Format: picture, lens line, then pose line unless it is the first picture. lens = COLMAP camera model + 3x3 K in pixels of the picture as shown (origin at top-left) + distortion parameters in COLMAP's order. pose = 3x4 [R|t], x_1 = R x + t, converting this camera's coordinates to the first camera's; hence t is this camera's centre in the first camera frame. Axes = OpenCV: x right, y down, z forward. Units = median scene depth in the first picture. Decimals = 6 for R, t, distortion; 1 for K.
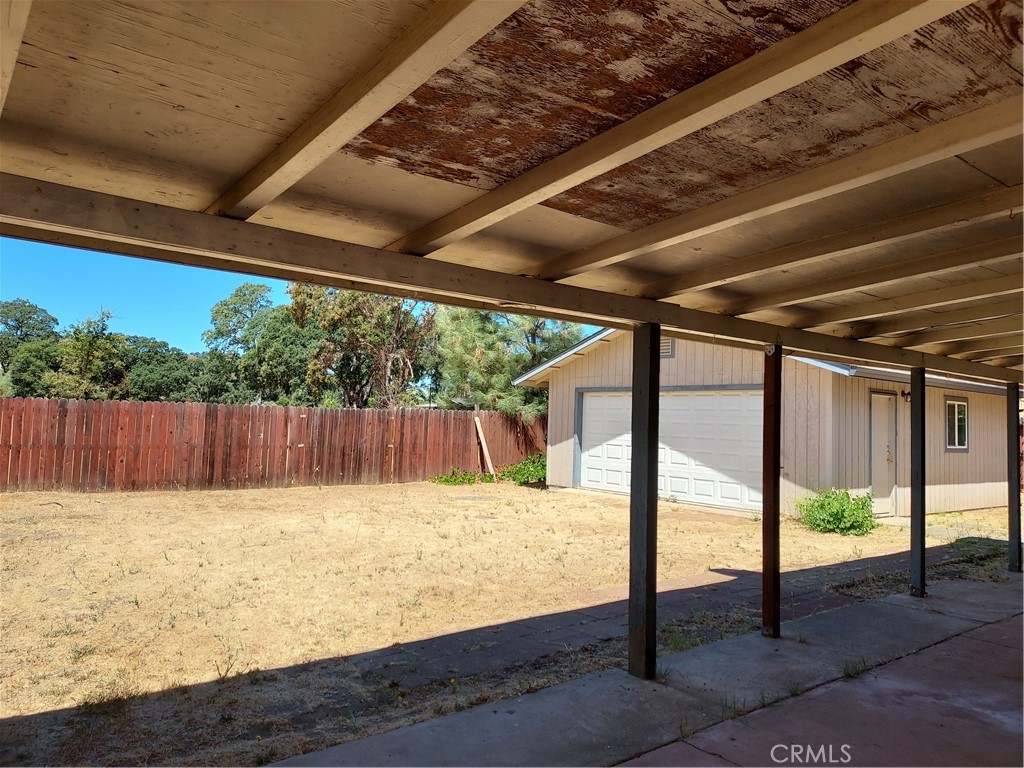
lens RADIAL K [[742.3, 0, 511.7], [0, 742.3, 376.6], [0, 0, 1]] dist [0.004327, 0.037759]
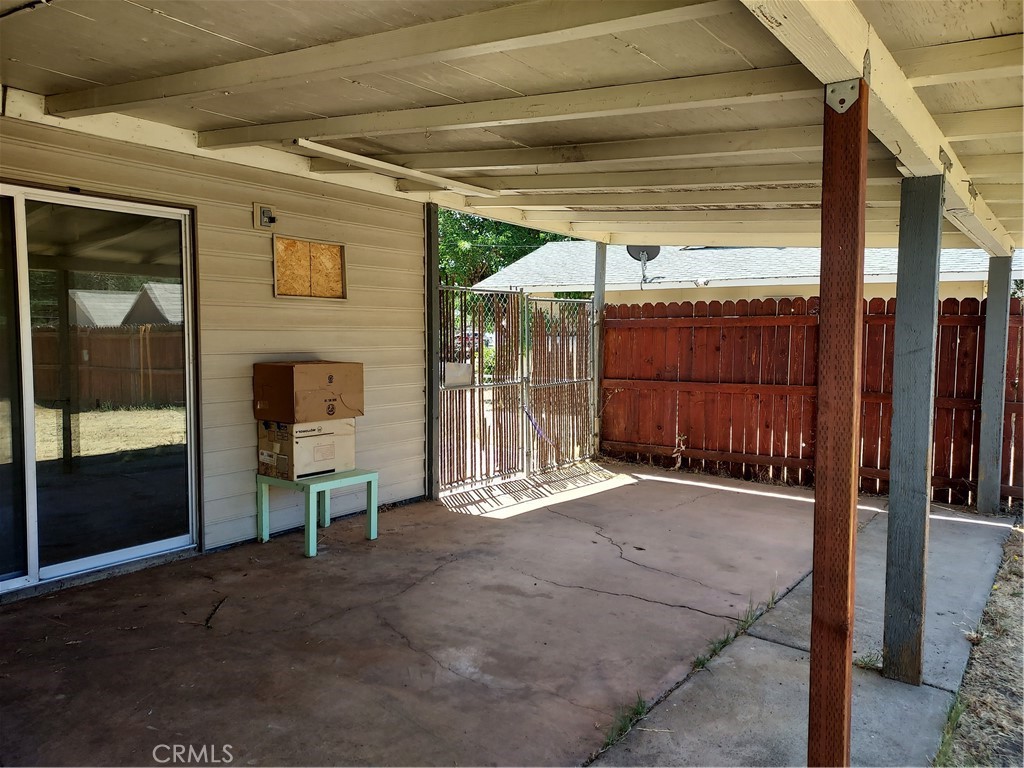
lens RADIAL K [[742.3, 0, 511.7], [0, 742.3, 376.6], [0, 0, 1]] dist [0.004327, 0.037759]
pose [[-0.966619, -0.022588, -0.255222, 0.772348], [-0.020261, 0.999726, -0.011747, 0.136356], [0.255417, -0.006183, -0.966811, 1.696627]]
